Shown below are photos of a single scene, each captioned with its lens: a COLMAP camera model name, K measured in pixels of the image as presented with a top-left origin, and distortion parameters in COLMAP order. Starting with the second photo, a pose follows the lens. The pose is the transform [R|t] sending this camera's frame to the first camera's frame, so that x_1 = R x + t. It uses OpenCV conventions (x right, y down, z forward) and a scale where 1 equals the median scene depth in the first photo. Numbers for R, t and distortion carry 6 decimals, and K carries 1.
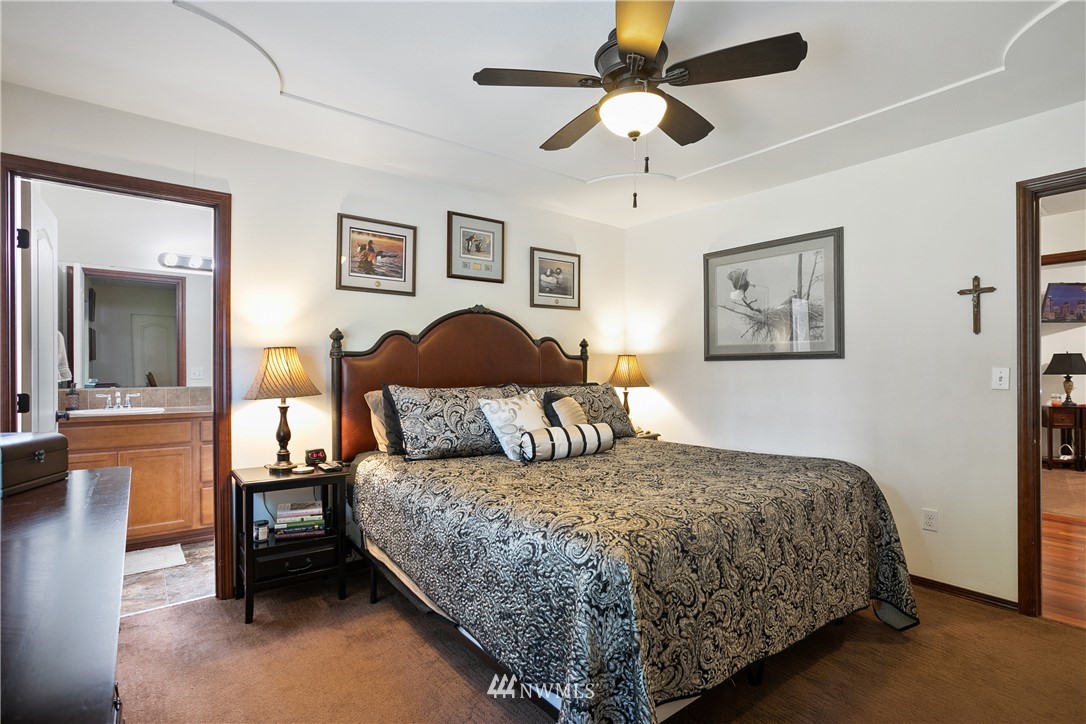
lens RADIAL K [[538.7, 0, 548.7], [0, 538.7, 369.6], [0, 0, 1]] dist [-0.057218, 0.032356]
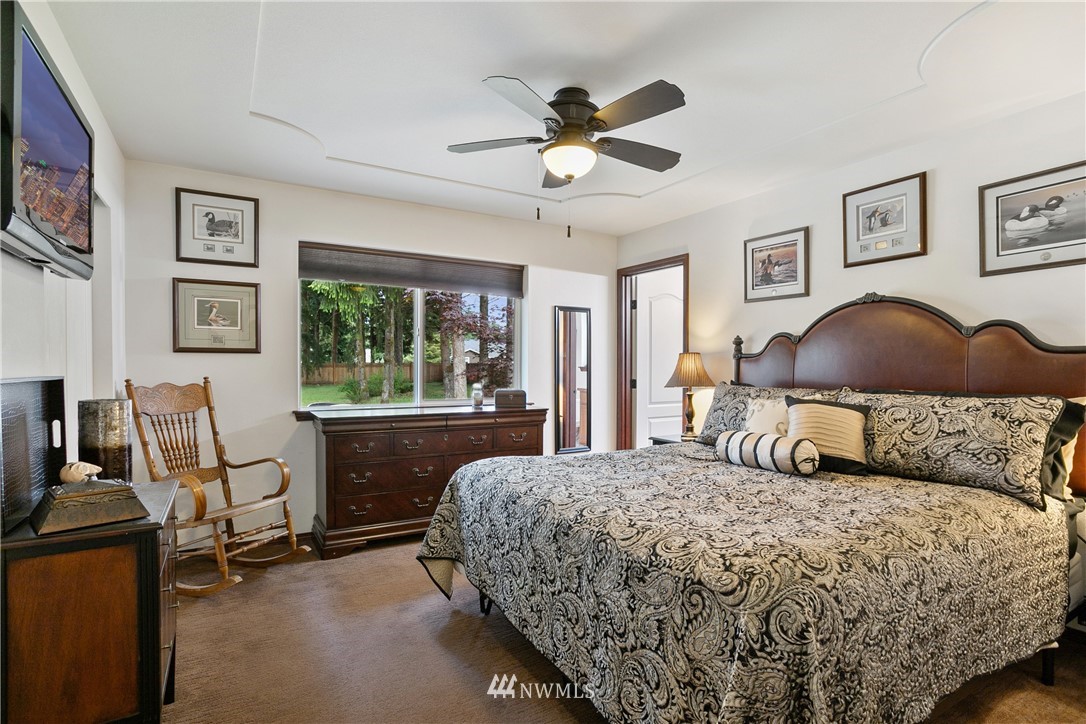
lens RADIAL K [[538.7, 0, 548.7], [0, 538.7, 369.6], [0, 0, 1]] dist [-0.057218, 0.032356]
pose [[-0.147607, 0.014544, -0.988939, 0.836807], [-0.001852, 0.999886, 0.014981, -0.014938], [0.989044, 0.004043, -0.147563, 0.698654]]
